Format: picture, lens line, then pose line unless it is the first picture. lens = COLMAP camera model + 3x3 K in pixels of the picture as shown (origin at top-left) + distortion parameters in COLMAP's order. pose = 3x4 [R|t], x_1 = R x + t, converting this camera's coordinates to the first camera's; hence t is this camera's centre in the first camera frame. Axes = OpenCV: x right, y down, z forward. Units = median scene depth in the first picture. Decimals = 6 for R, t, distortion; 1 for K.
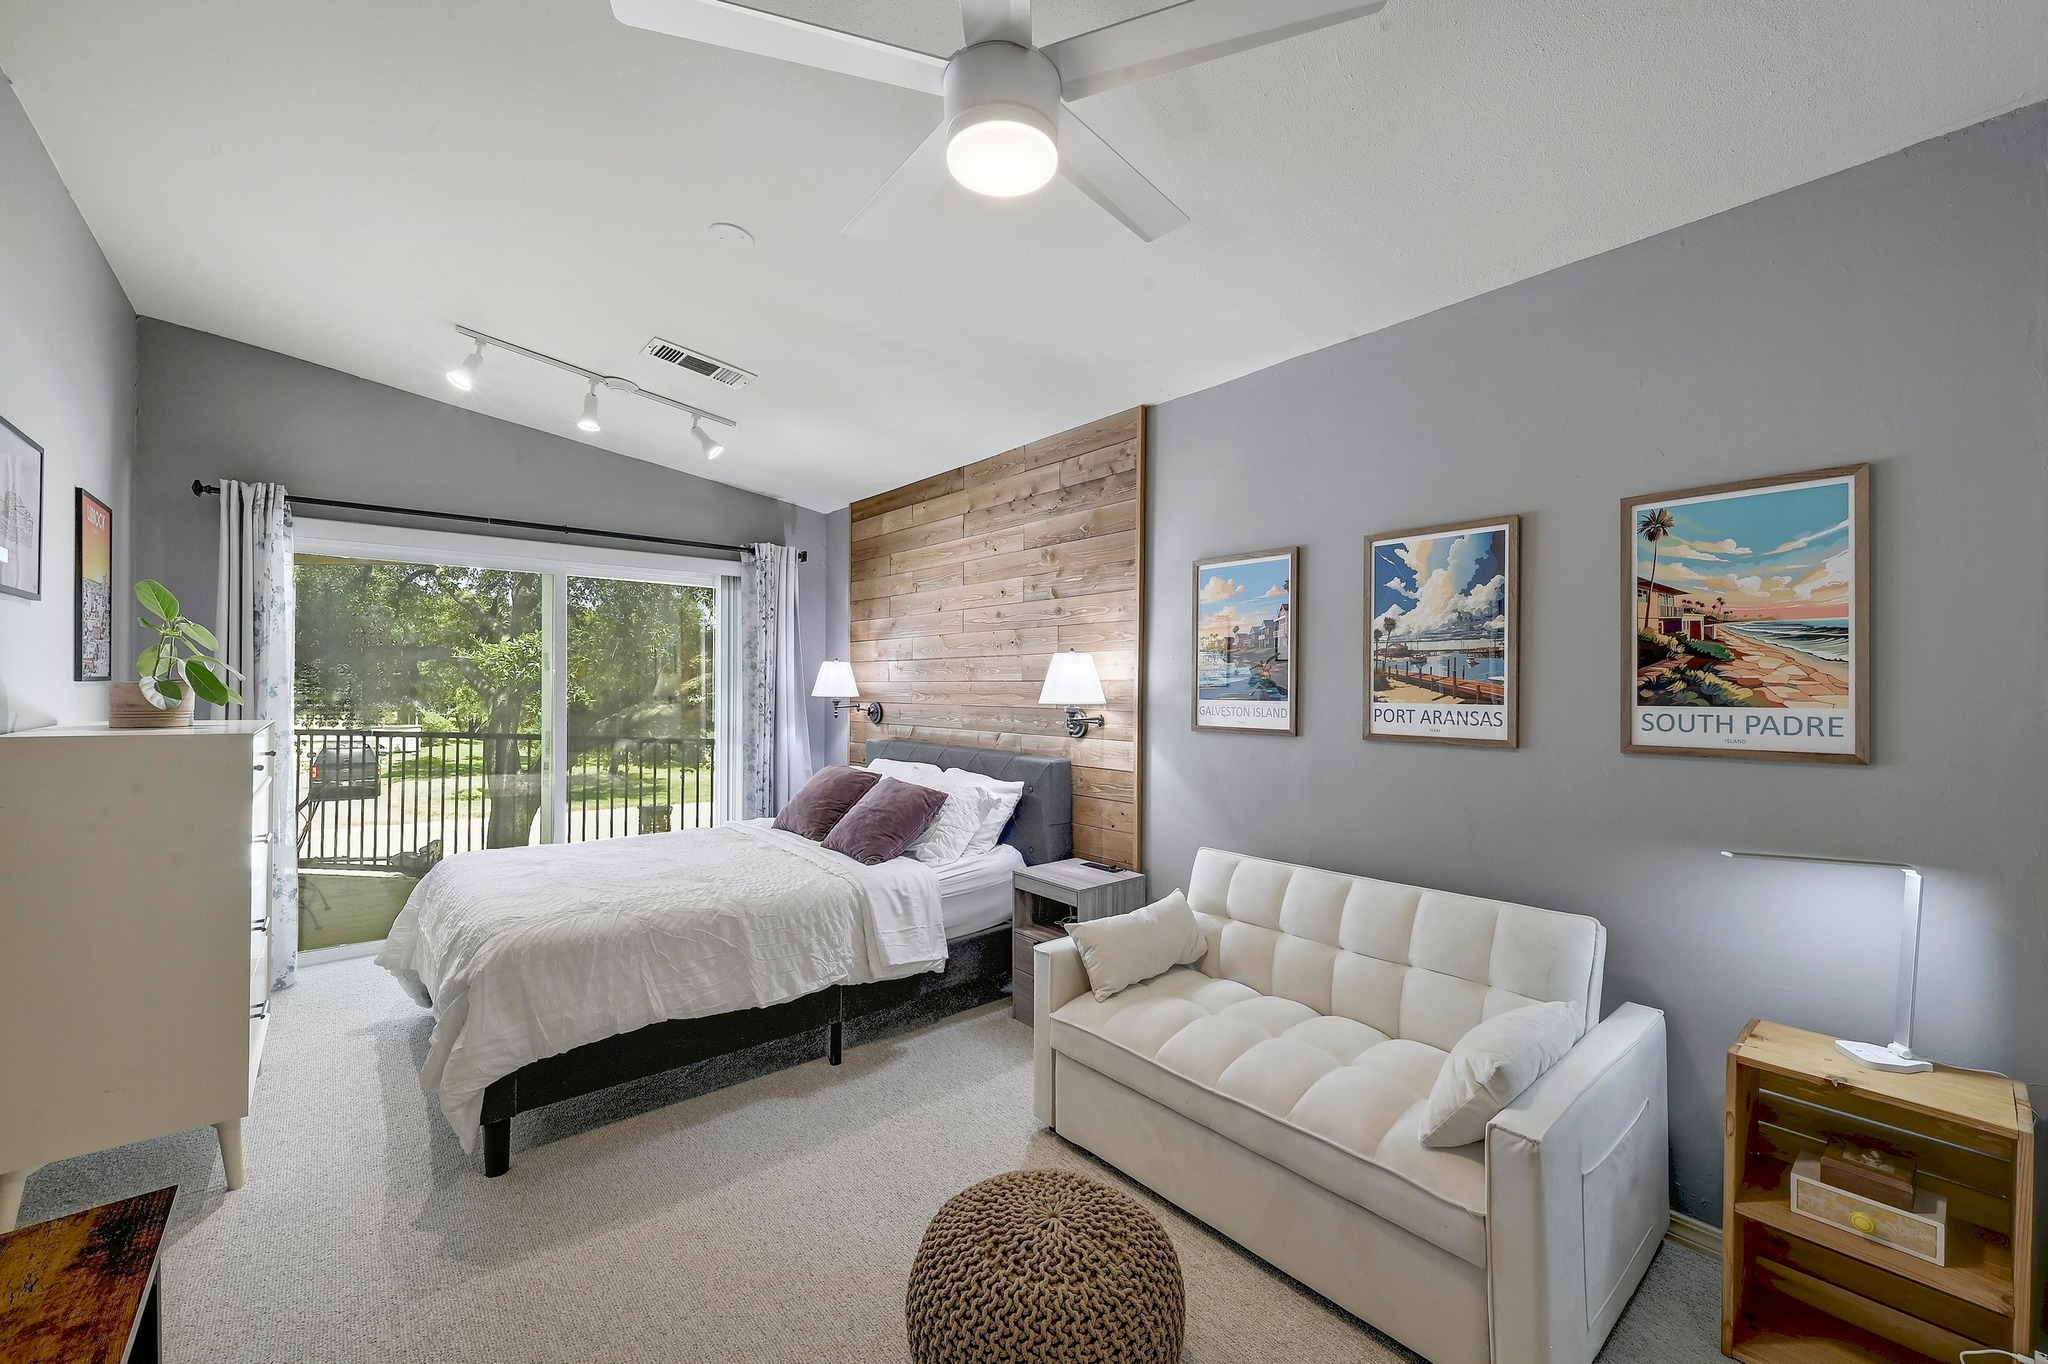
lens RADIAL K [[801.1, 0, 1026.2], [0, 801.1, 678.9], [0, 0, 1]] dist [0.000201, 0.000010]
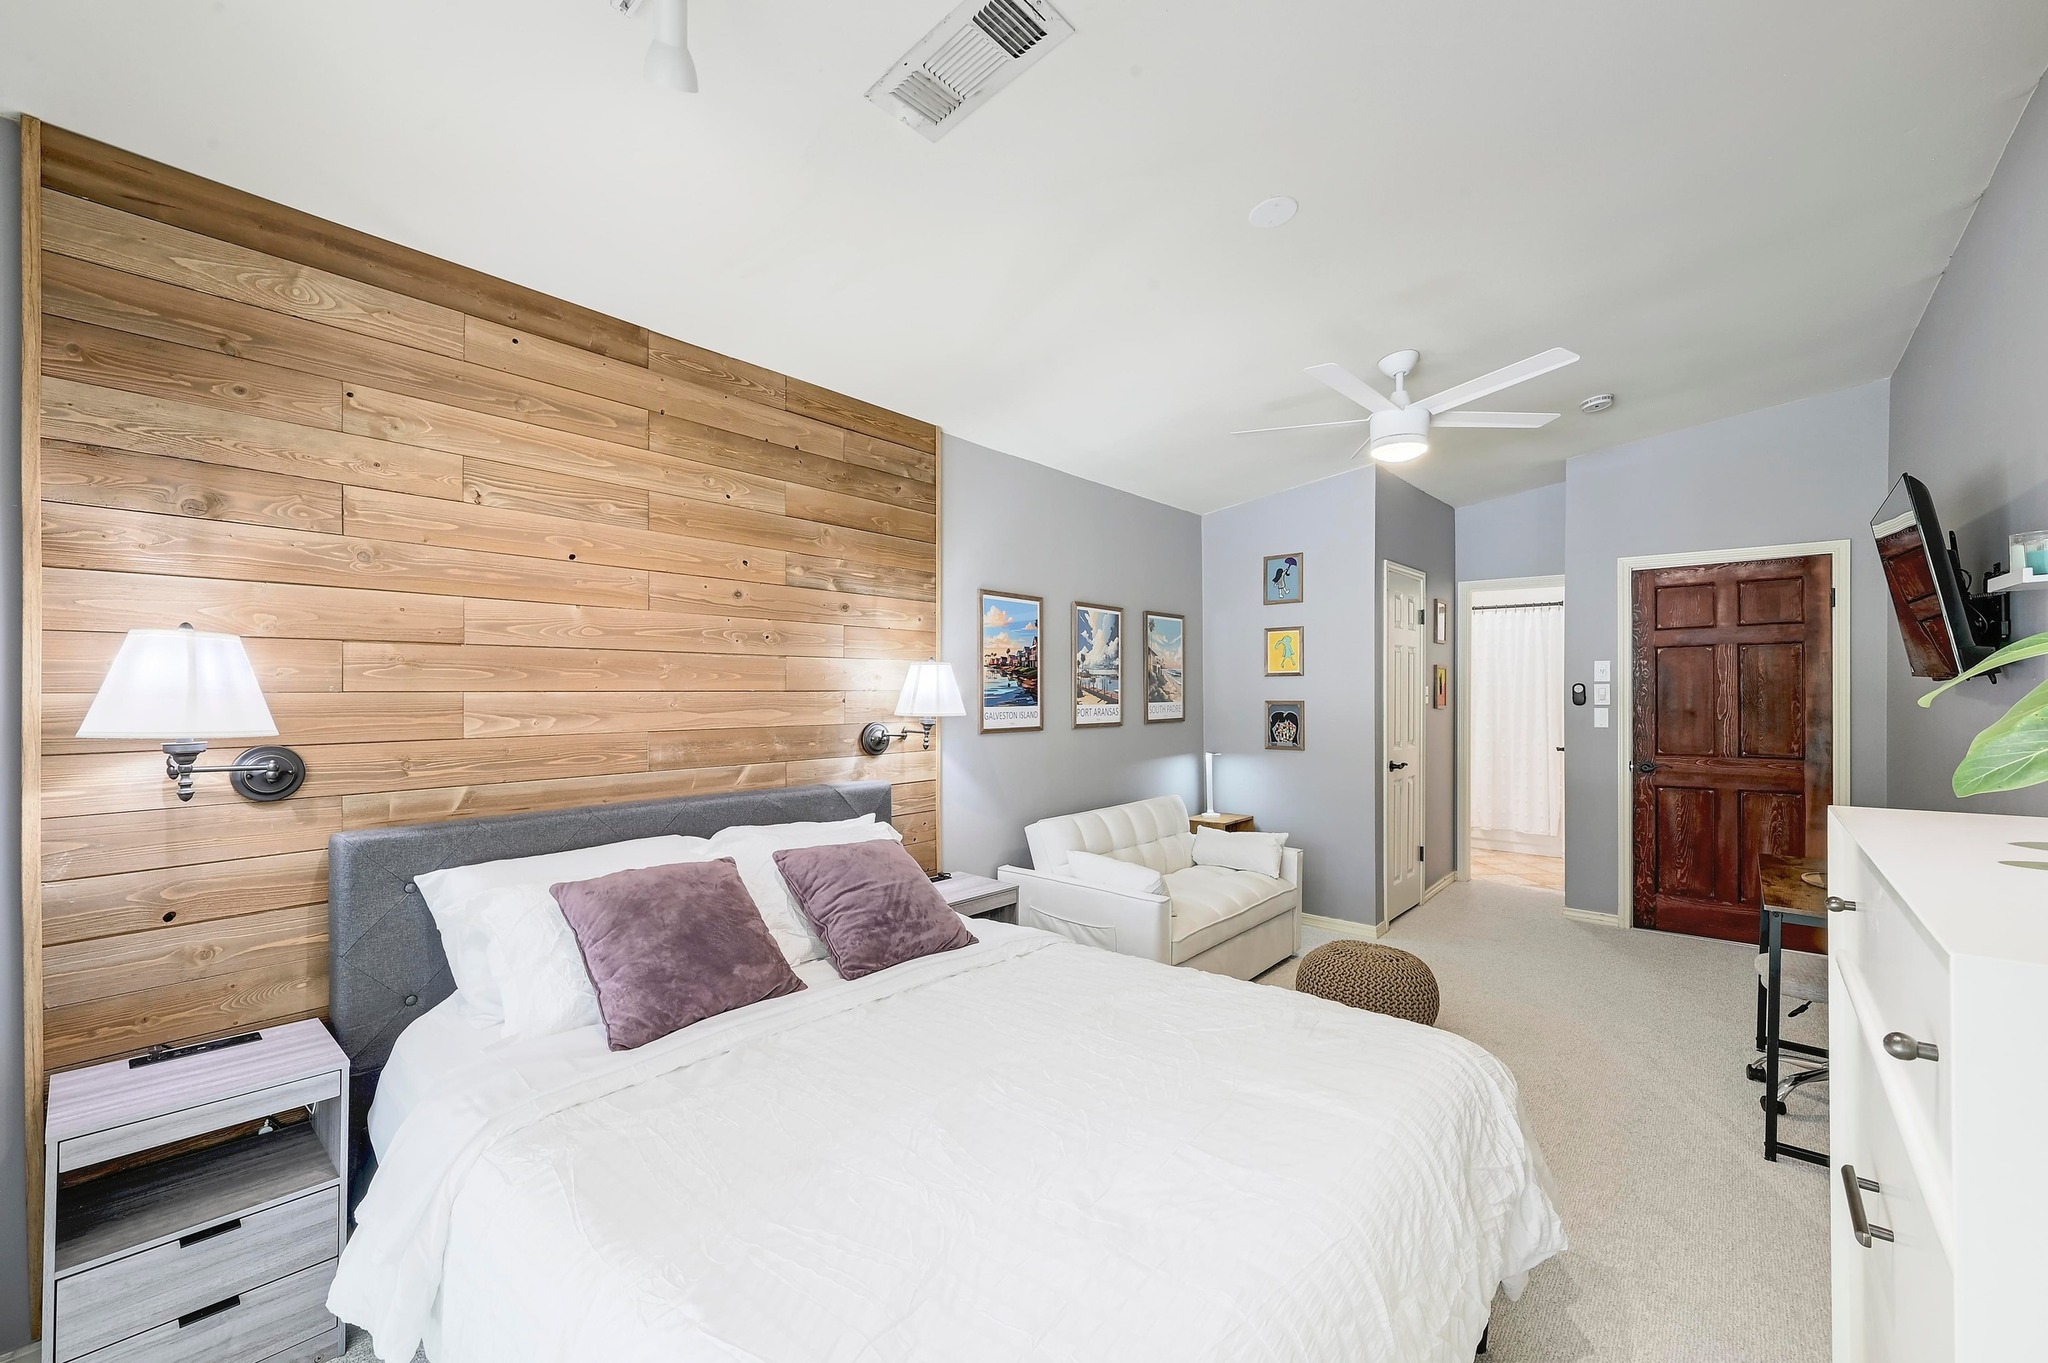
lens RADIAL K [[822.3, 0, 1026.3], [0, 822.3, 689.5], [0, 0, 1]] dist [-0.000142, -0.000015]
pose [[-0.149391, 0.003760, 0.988771, -1.214573], [-0.003568, 0.999984, -0.004341, 0.005826], [-0.988772, -0.004177, -0.149375, 1.362926]]
